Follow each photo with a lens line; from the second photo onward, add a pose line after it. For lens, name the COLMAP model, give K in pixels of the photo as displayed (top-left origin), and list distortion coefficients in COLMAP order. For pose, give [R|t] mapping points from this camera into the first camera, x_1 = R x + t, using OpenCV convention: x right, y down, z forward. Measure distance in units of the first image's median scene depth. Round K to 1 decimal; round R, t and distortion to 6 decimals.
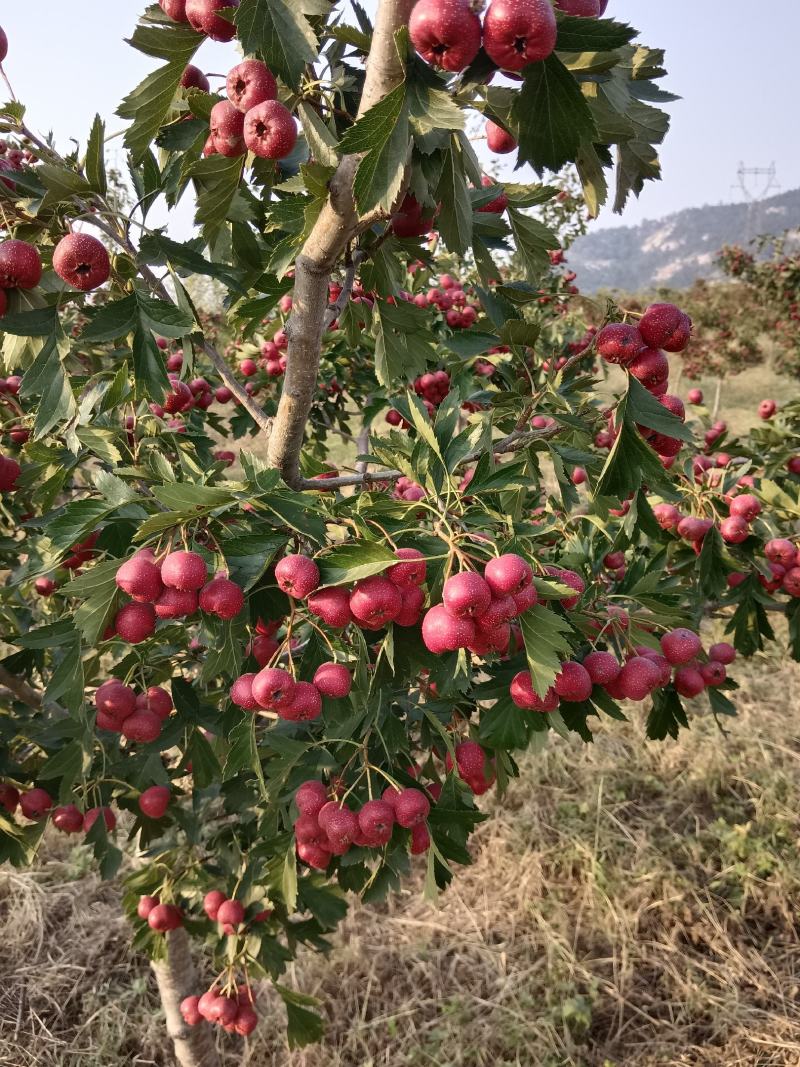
lens RADIAL K [[844.7, 0, 395.1], [0, 844.7, 532.0], [0, 0, 1]] dist [0.106536, -0.214812]
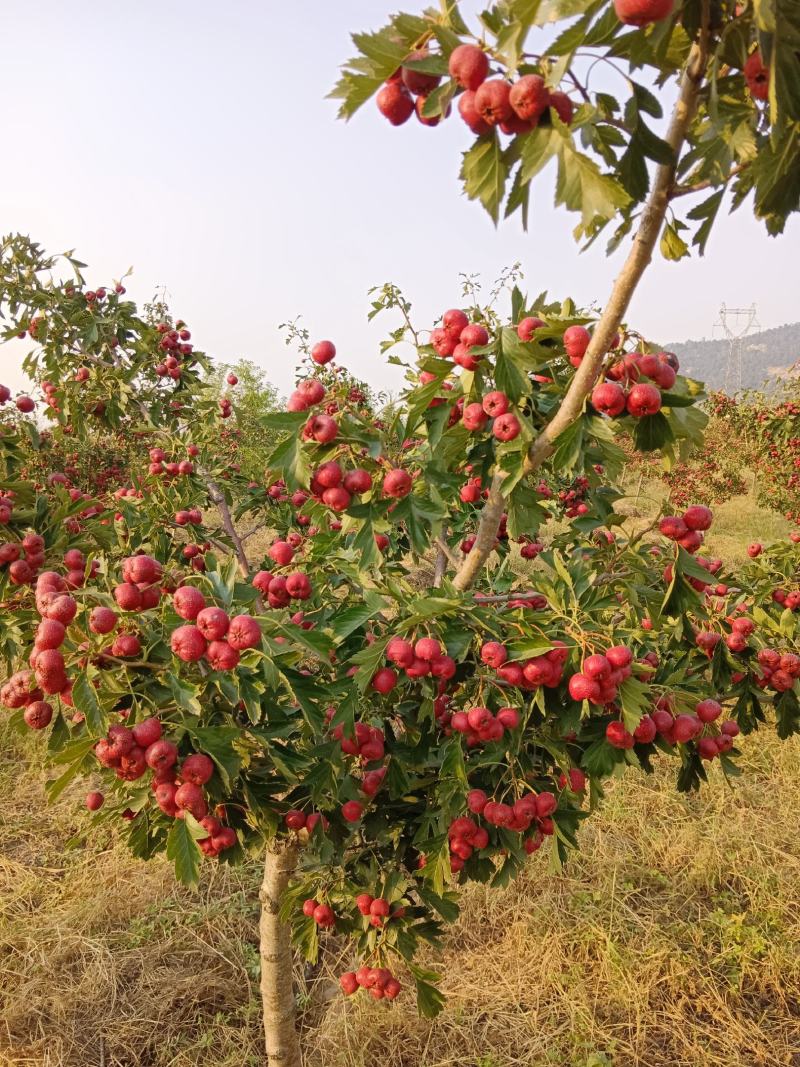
lens RADIAL K [[825.9, 0, 400.0], [0, 825.9, 533.5], [0, 0, 1]] dist [0.036863, -0.089207]
pose [[0.999363, 0.035172, 0.006053, -0.075490], [-0.034071, 0.990711, -0.131644, 0.008223], [-0.010627, 0.131354, 0.991279, -0.164861]]
